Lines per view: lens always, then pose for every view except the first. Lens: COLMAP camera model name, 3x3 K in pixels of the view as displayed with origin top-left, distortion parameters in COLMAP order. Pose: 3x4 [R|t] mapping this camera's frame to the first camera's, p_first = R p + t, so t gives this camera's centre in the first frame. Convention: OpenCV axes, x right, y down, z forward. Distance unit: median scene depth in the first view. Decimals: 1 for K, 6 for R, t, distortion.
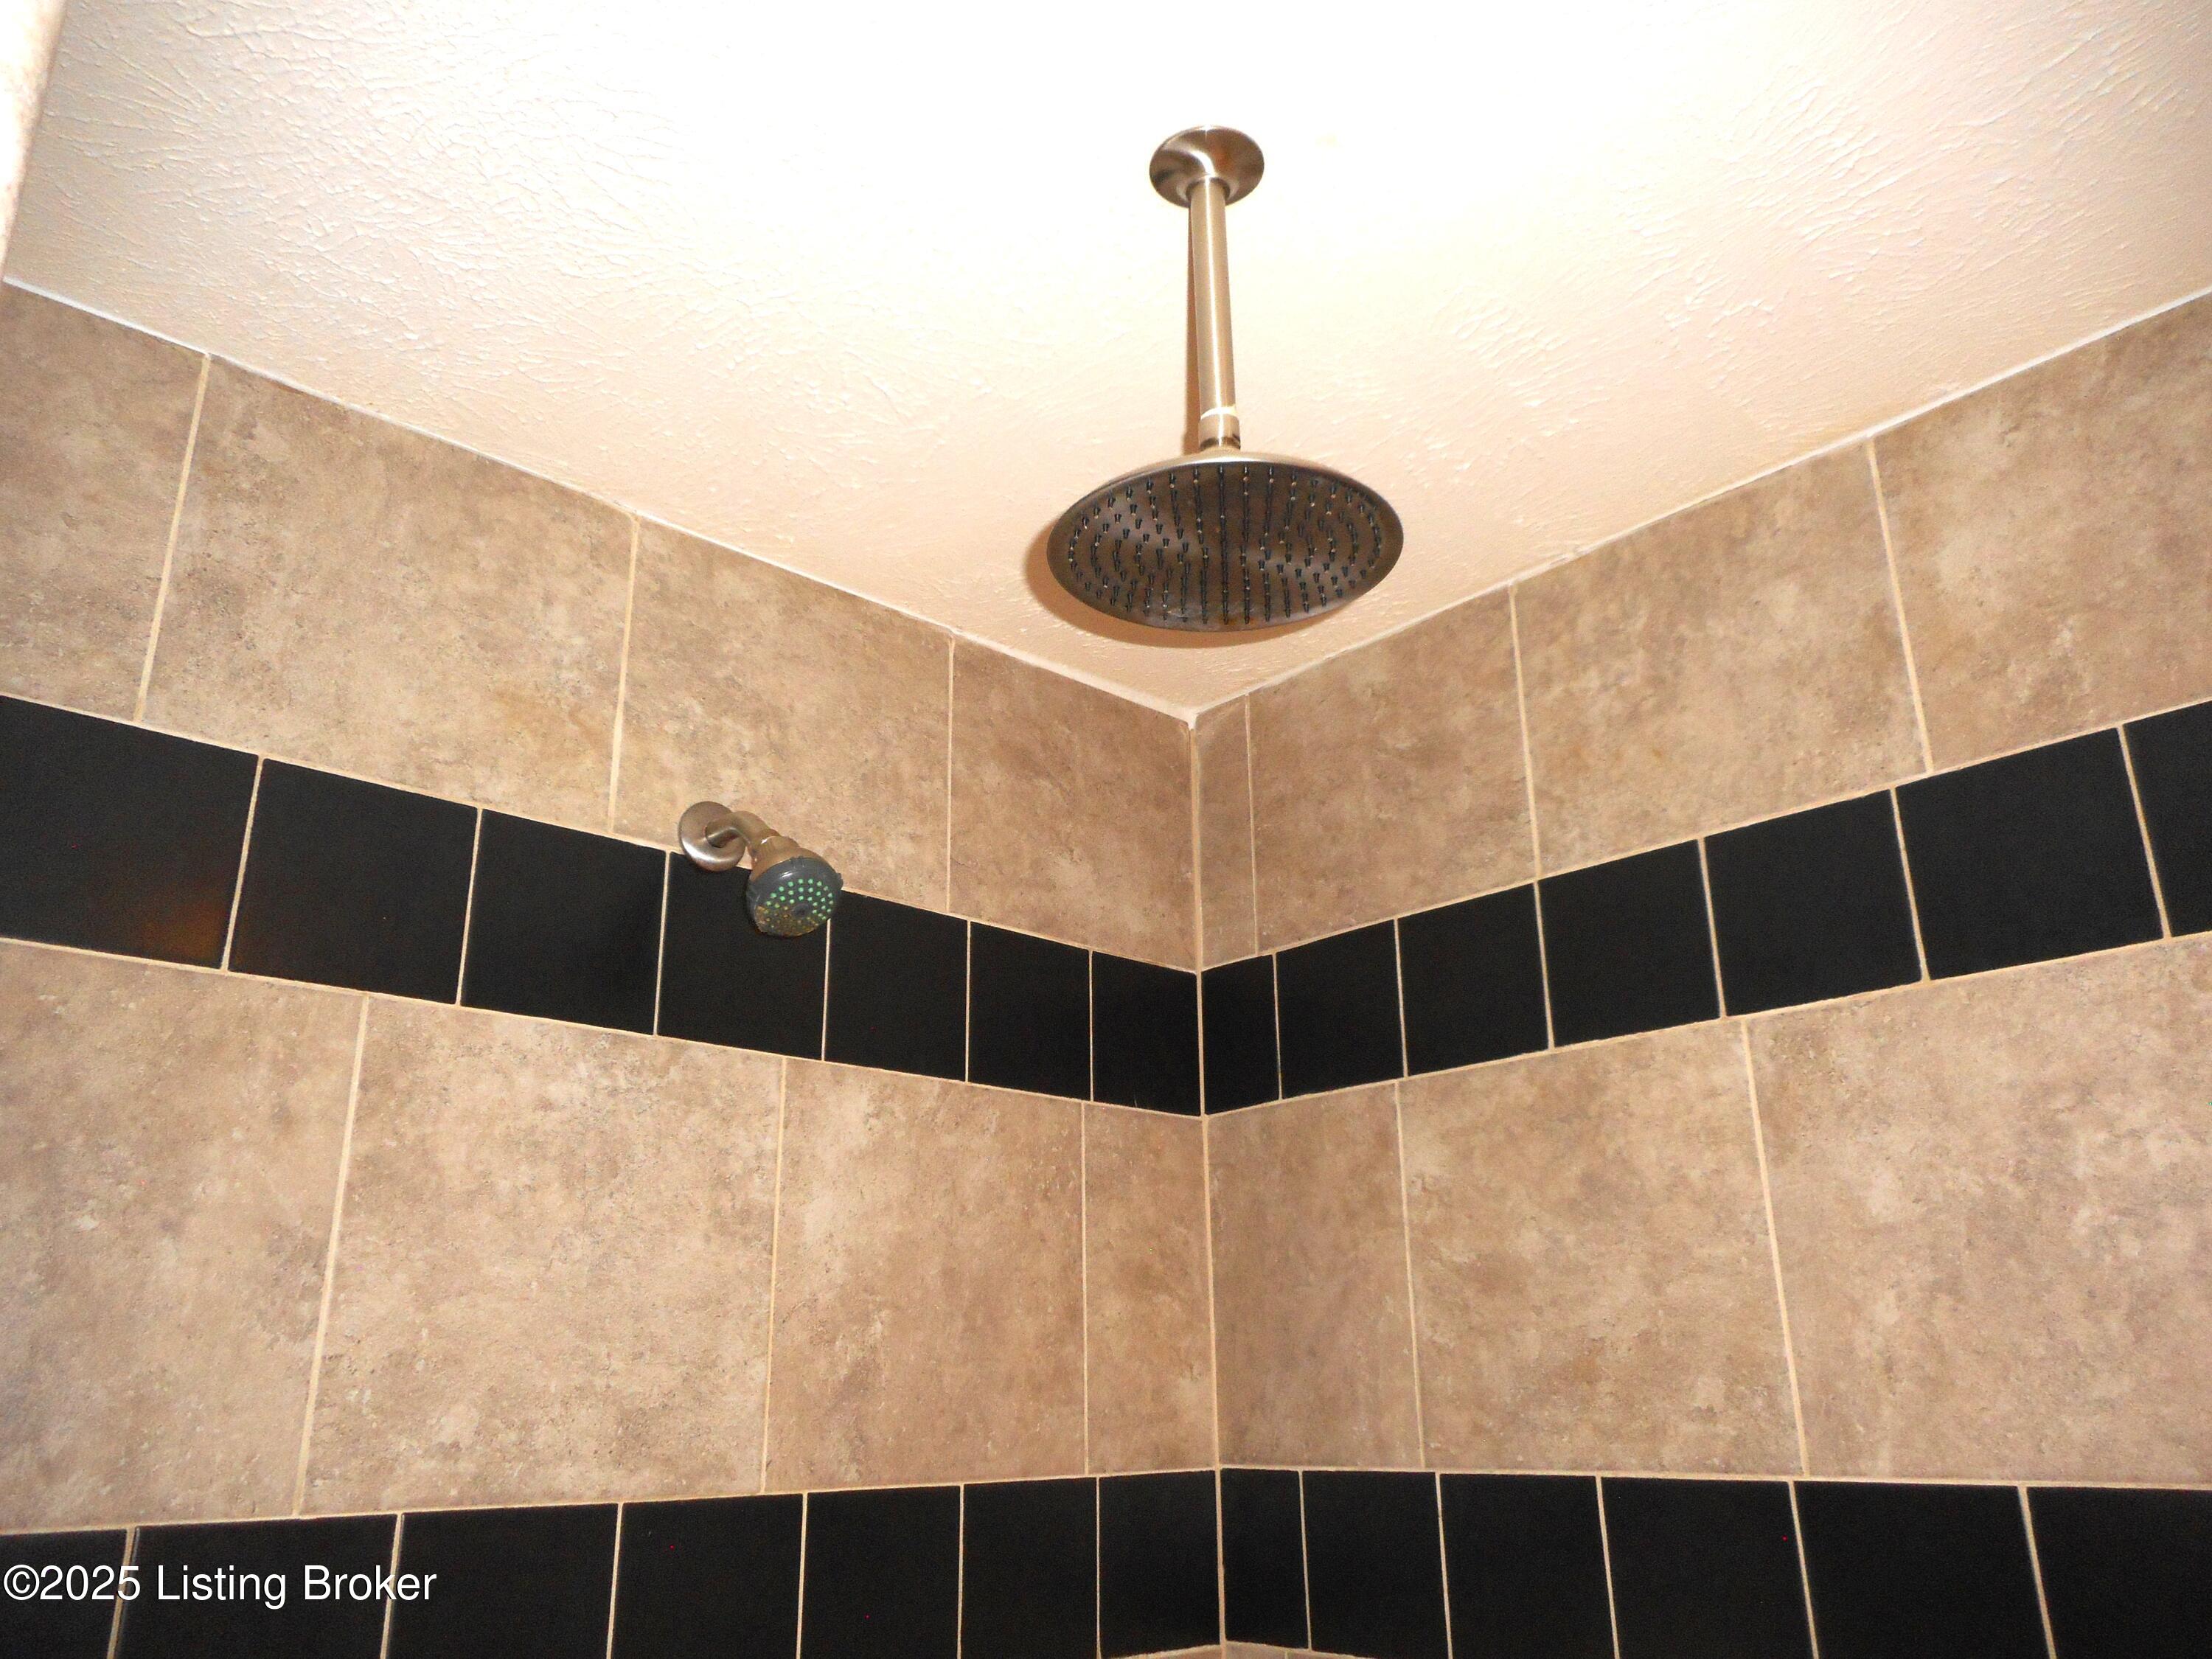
lens RADIAL K [[1630.0, 0, 1104.5], [0, 1630.0, 836.8], [0, 0, 1]] dist [-0.014951, 0.005292]
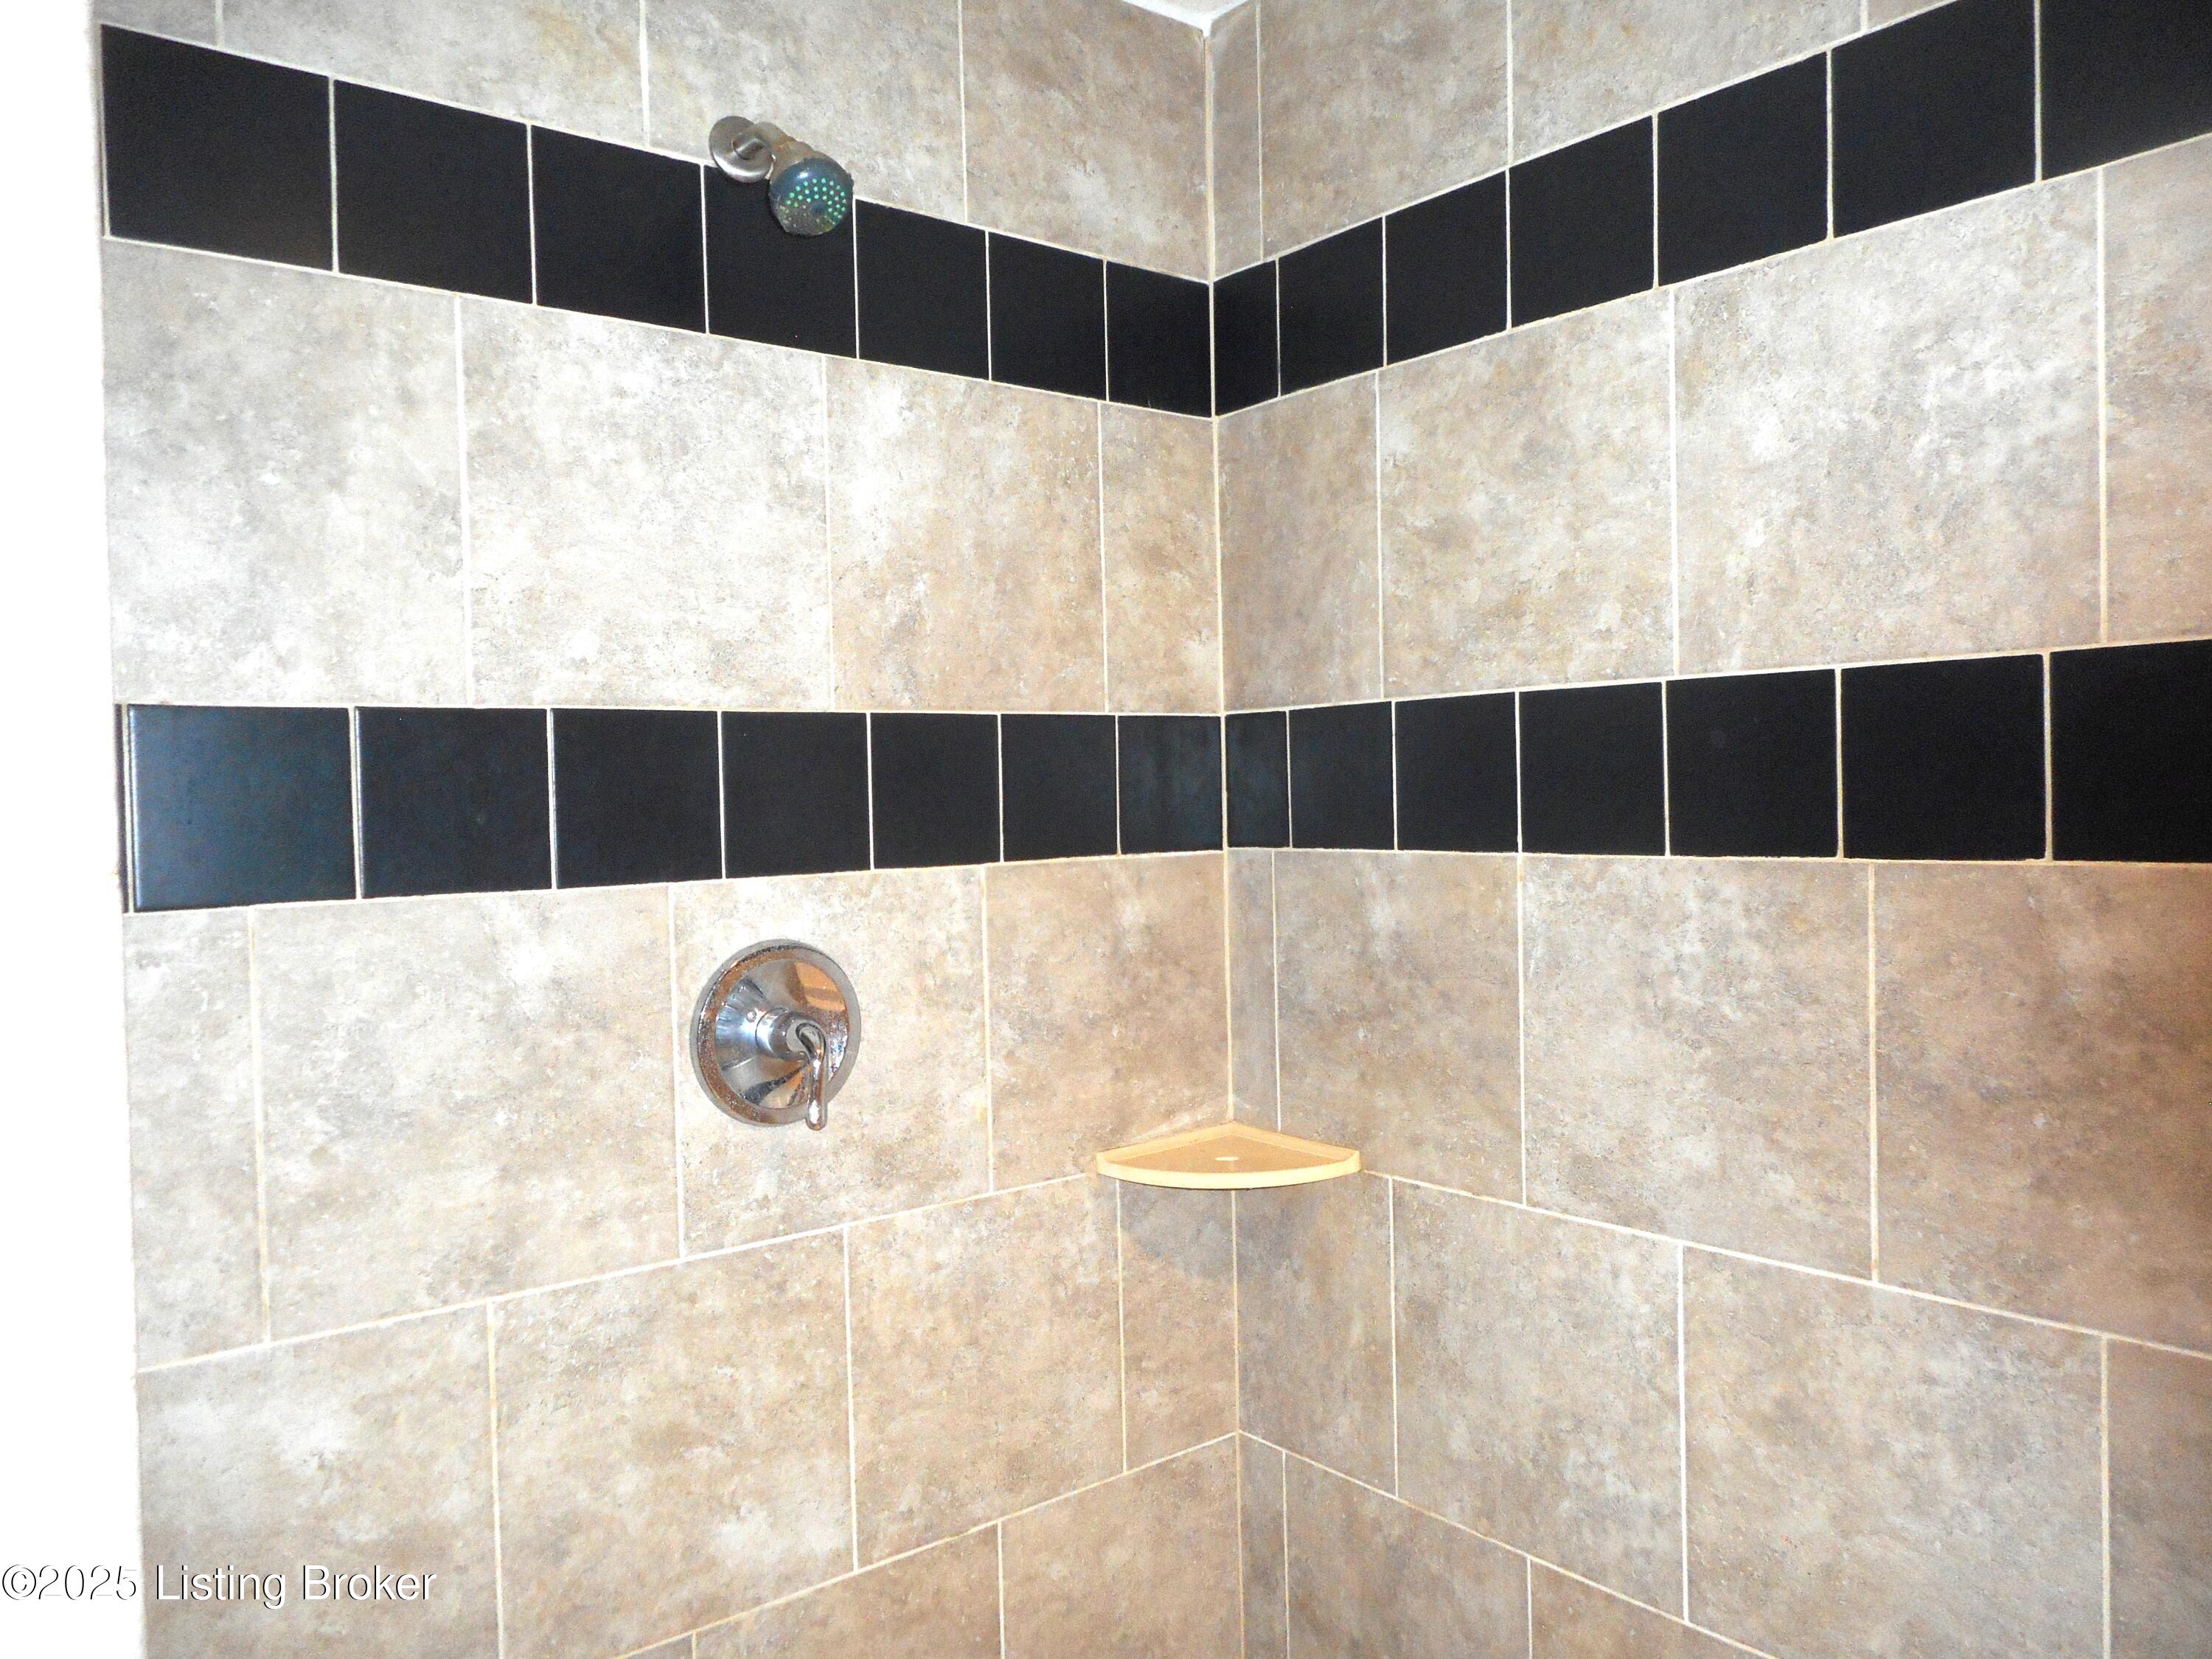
lens RADIAL K [[1630.0, 0, 1104.5], [0, 1630.0, 836.8], [0, 0, 1]] dist [-0.014951, 0.005292]
pose [[0.997048, -0.007348, -0.076430, 0.089608], [0.034066, 0.934410, 0.354566, 0.055449], [0.068811, -0.356122, 0.931902, -0.181813]]
